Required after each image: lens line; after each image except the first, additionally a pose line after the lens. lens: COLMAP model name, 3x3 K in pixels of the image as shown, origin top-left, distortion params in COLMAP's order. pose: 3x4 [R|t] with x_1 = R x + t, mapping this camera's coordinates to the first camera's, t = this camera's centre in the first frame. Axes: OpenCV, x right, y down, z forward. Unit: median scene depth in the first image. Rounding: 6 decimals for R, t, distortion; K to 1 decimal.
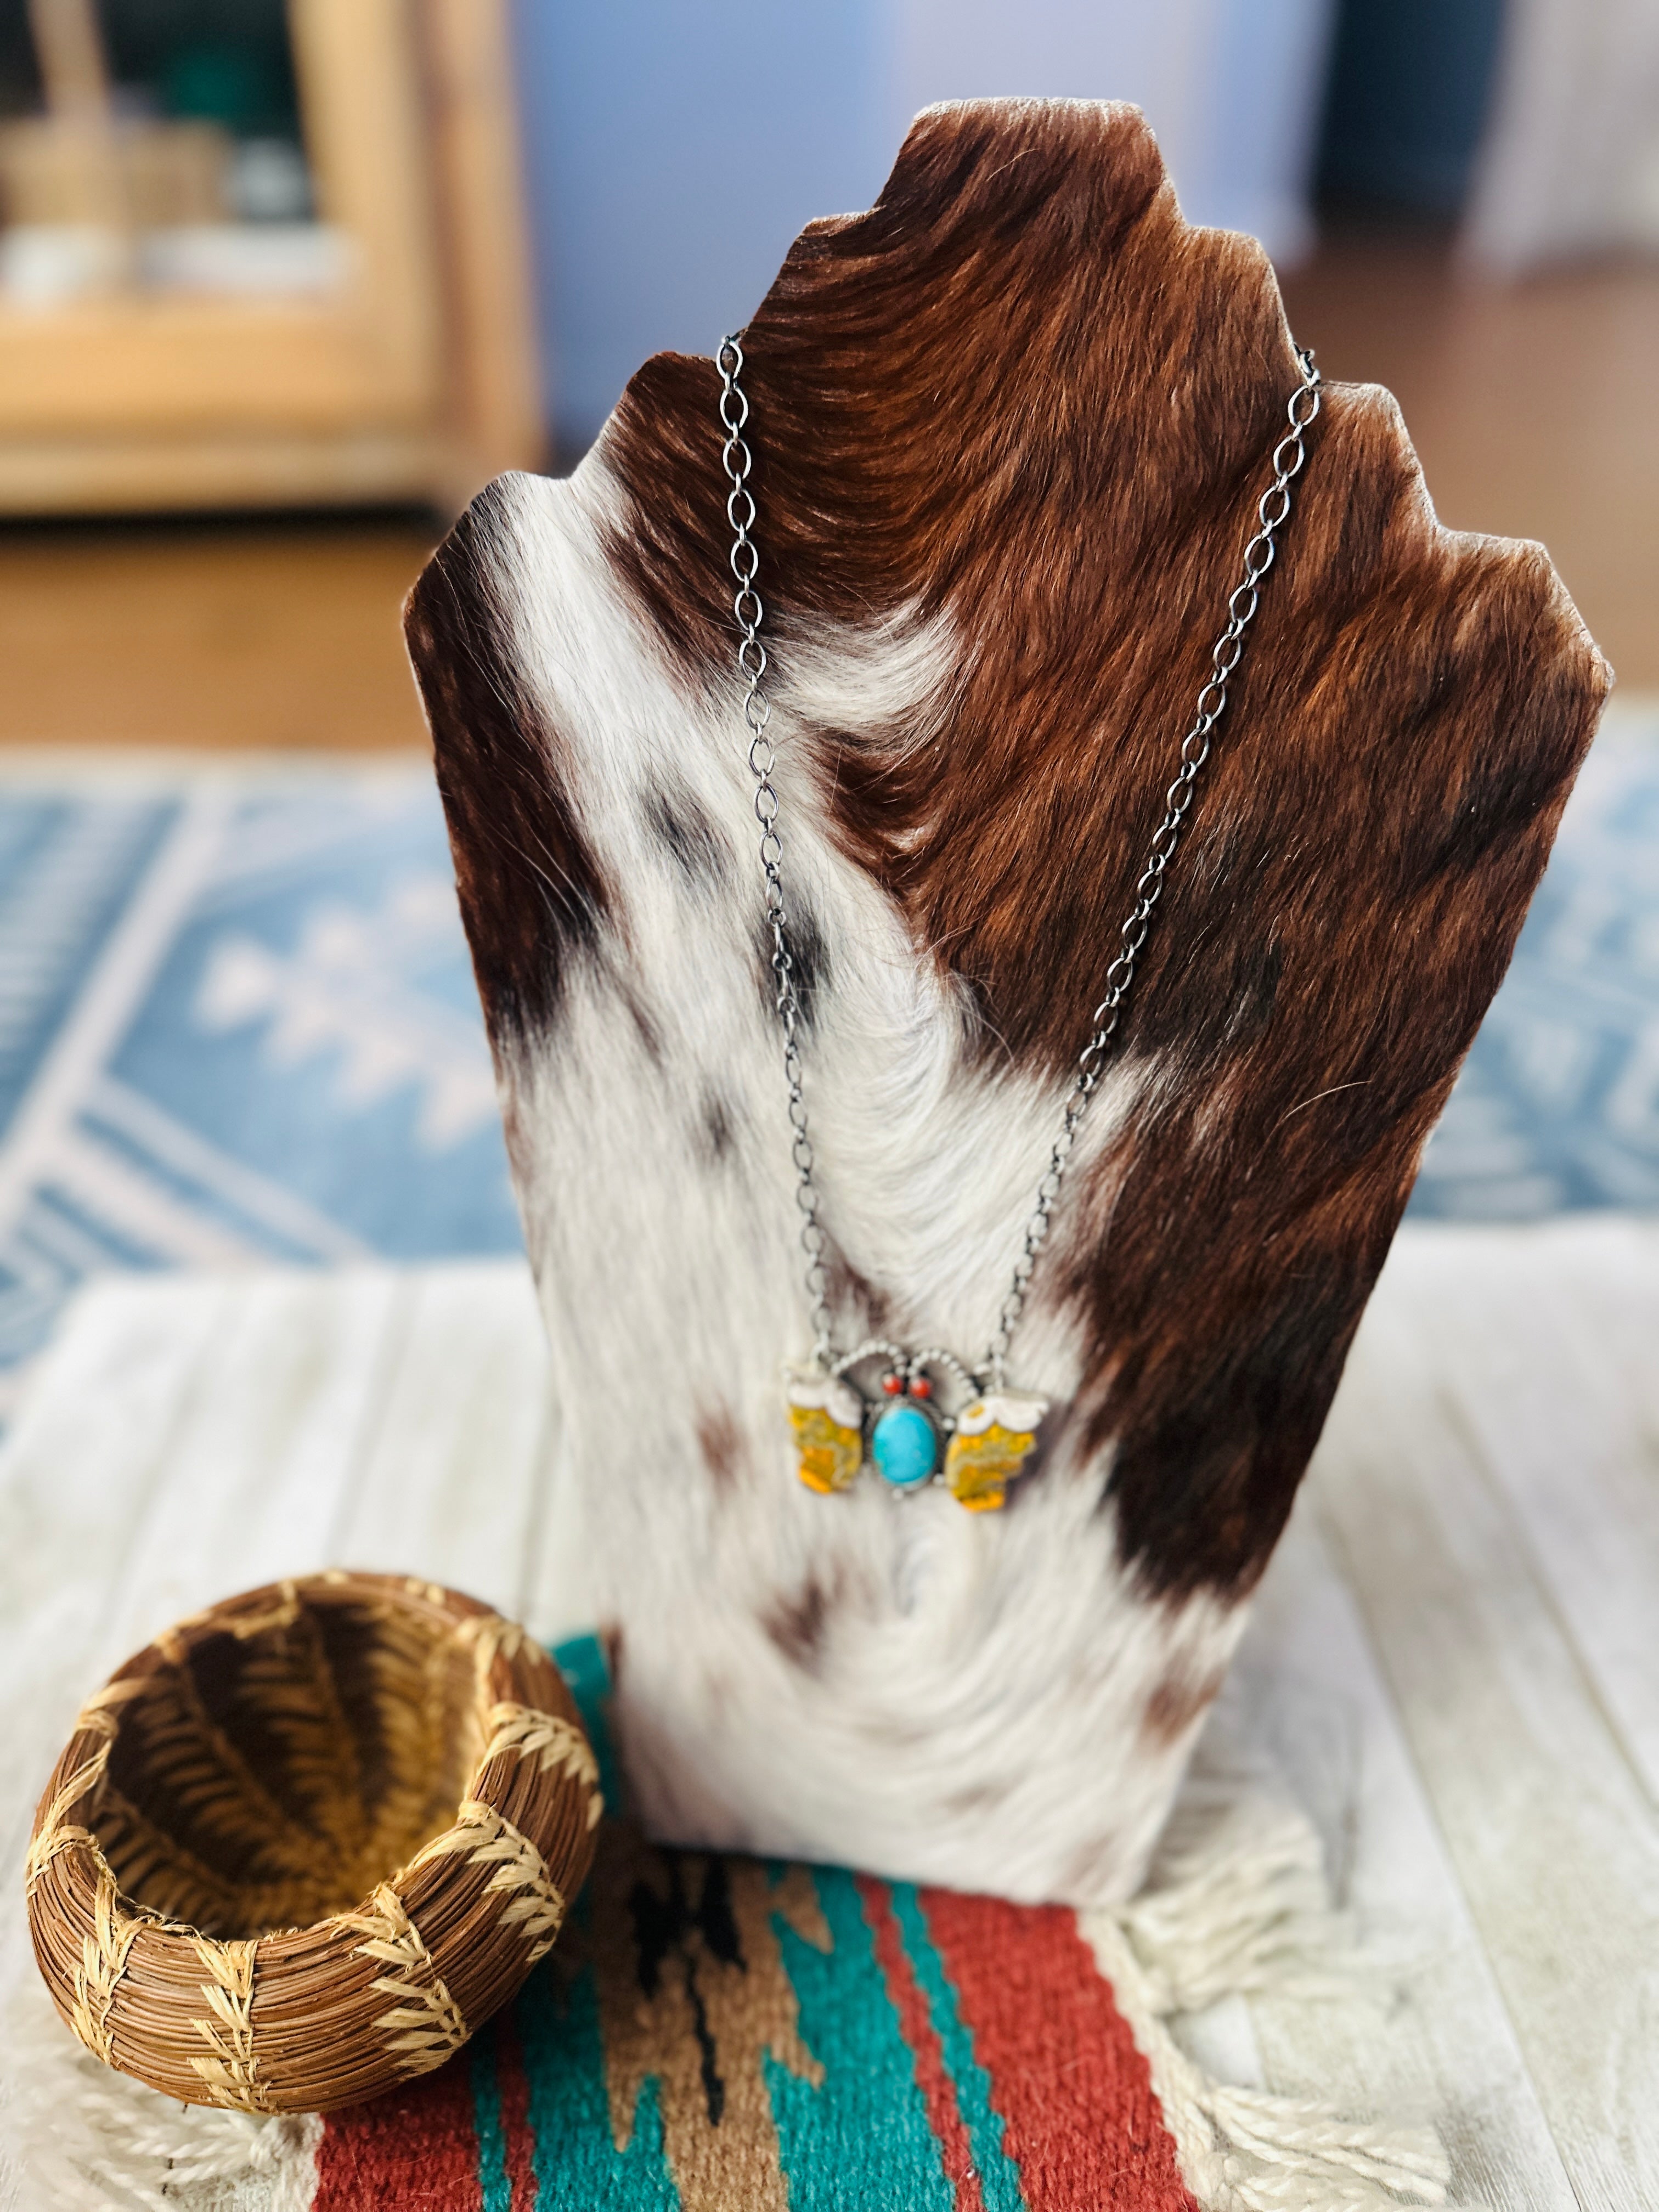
lens RADIAL K [[1743.7, 0, 824.4], [0, 1743.7, 1098.1], [0, 0, 1]] dist [-0.016528, 0.004357]
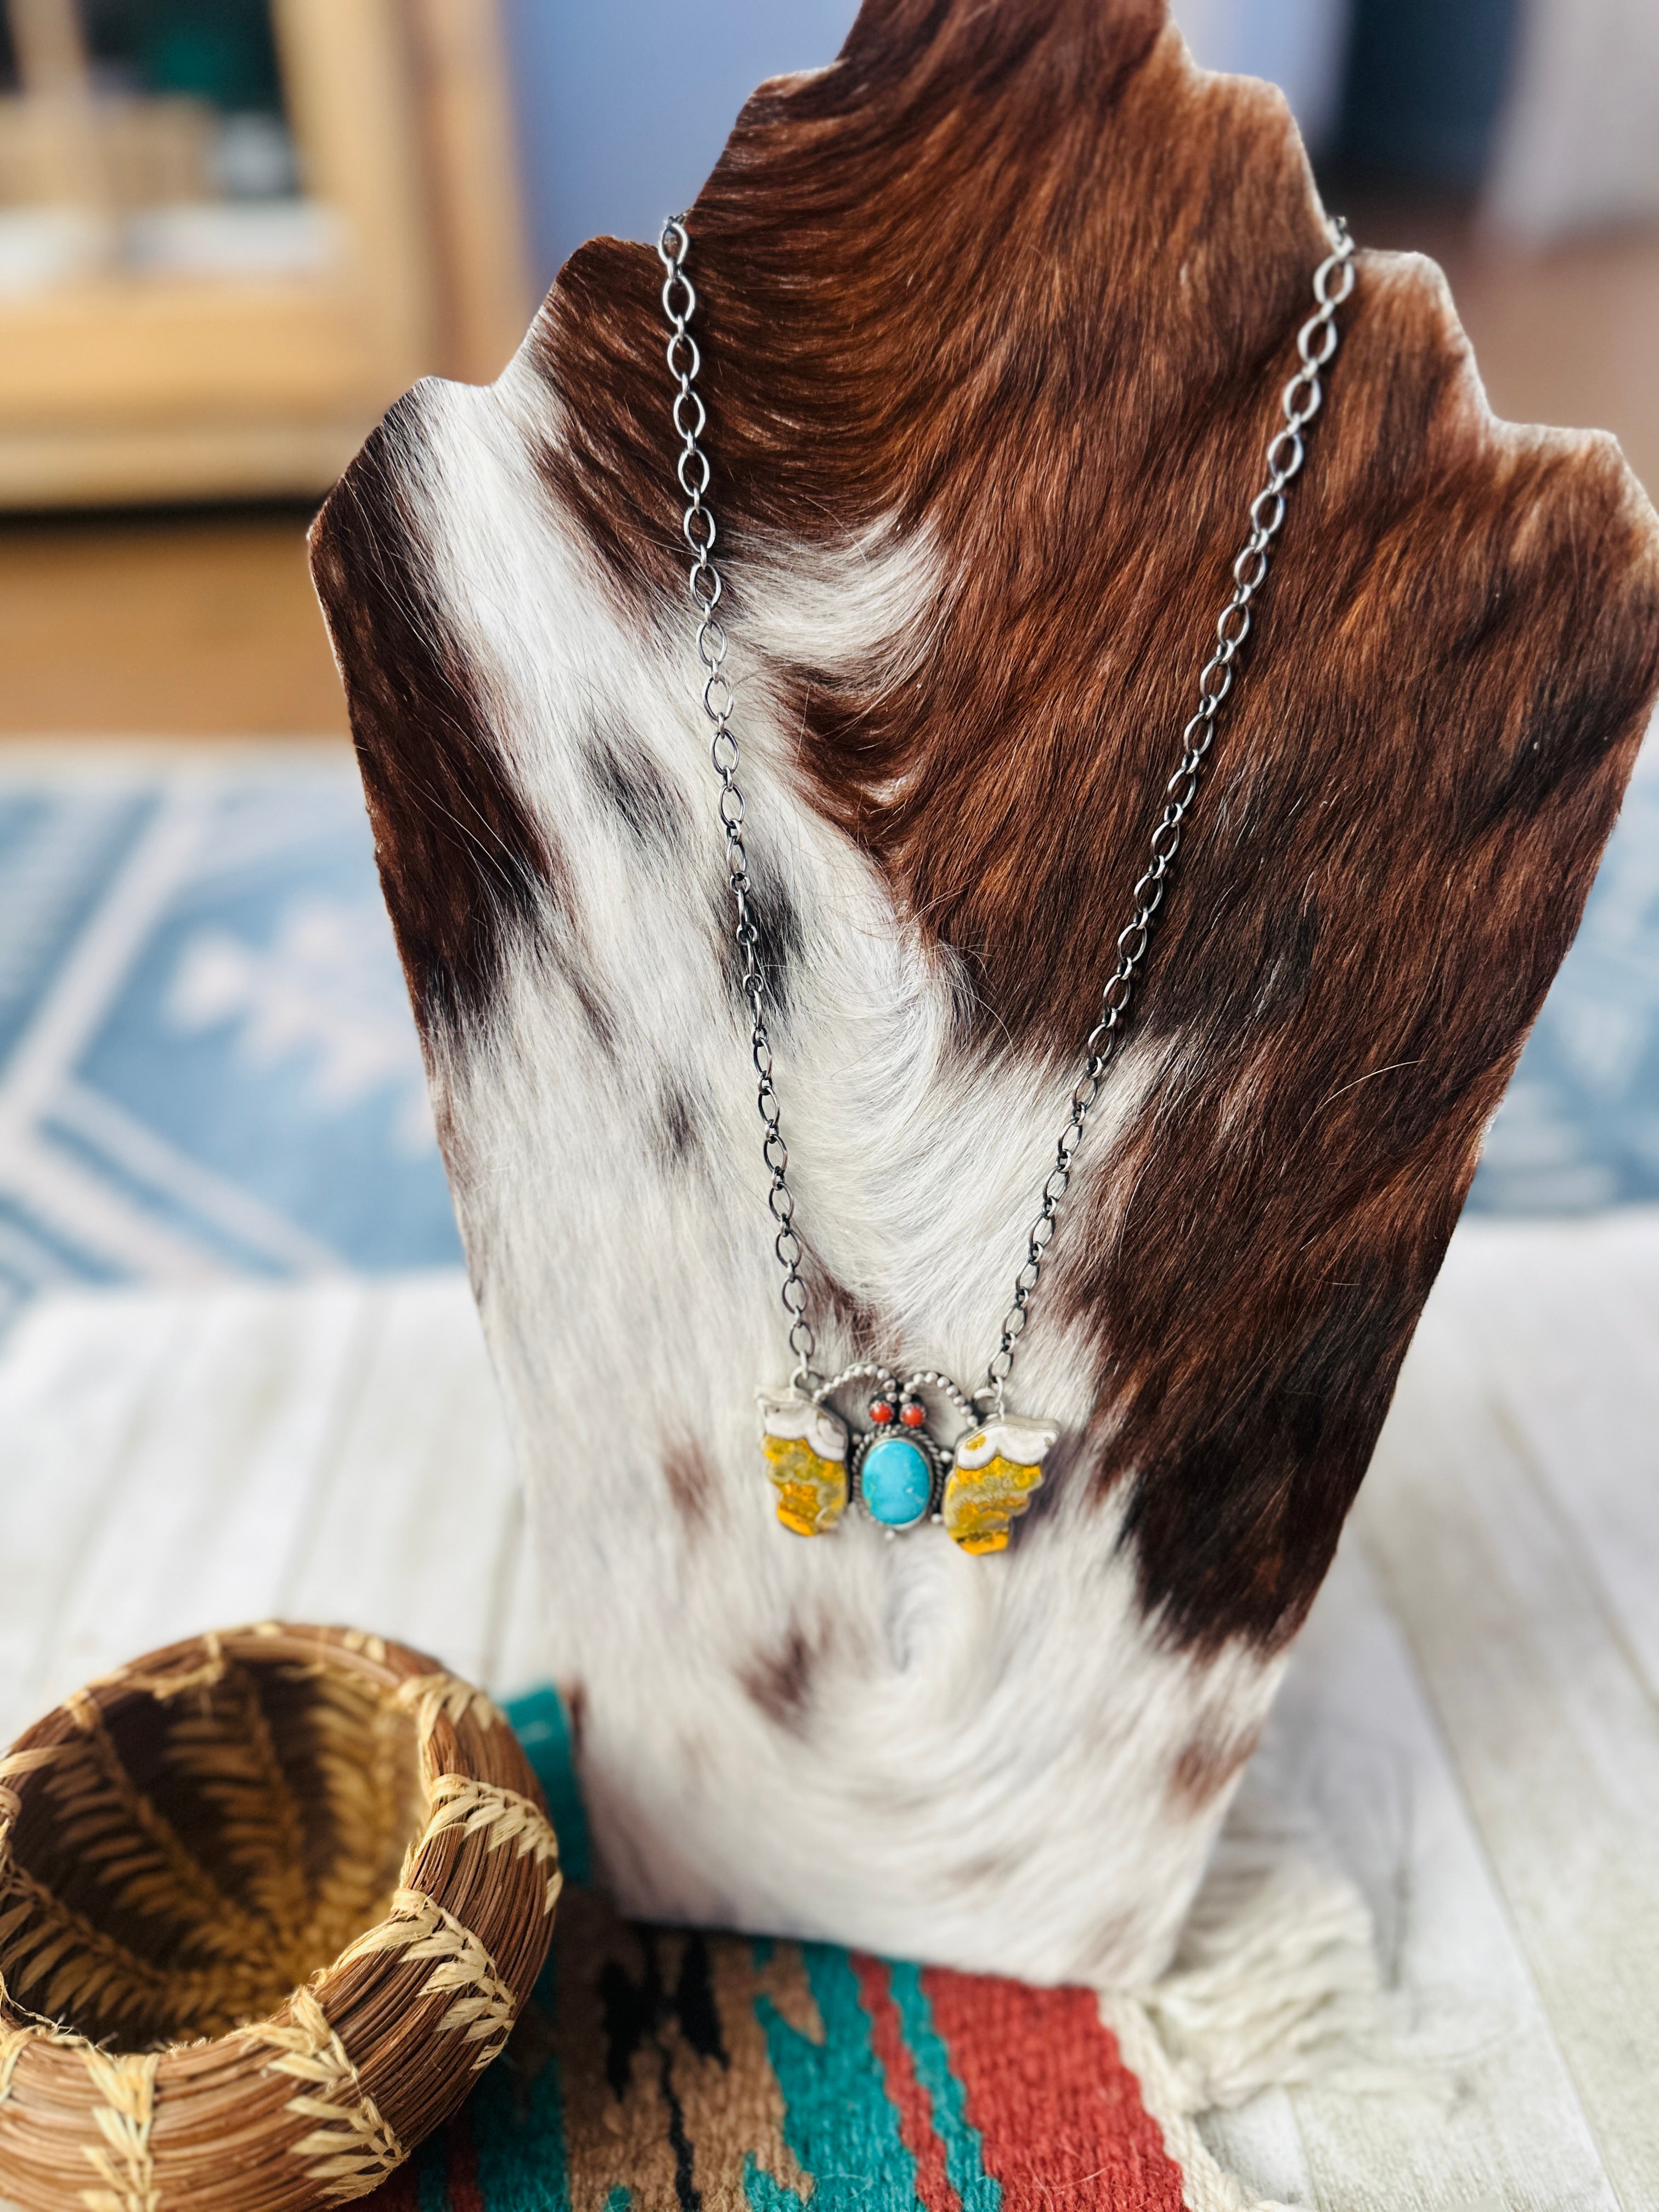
lens RADIAL K [[1743.7, 0, 826.6], [0, 1743.7, 1104.7], [0, 0, 1]] dist [-0.016528, 0.004357]
pose [[0.999819, -0.012750, -0.014110, 0.027754], [0.012809, 0.999910, 0.004103, 0.004932], [0.014056, -0.004283, 0.999892, 0.122003]]
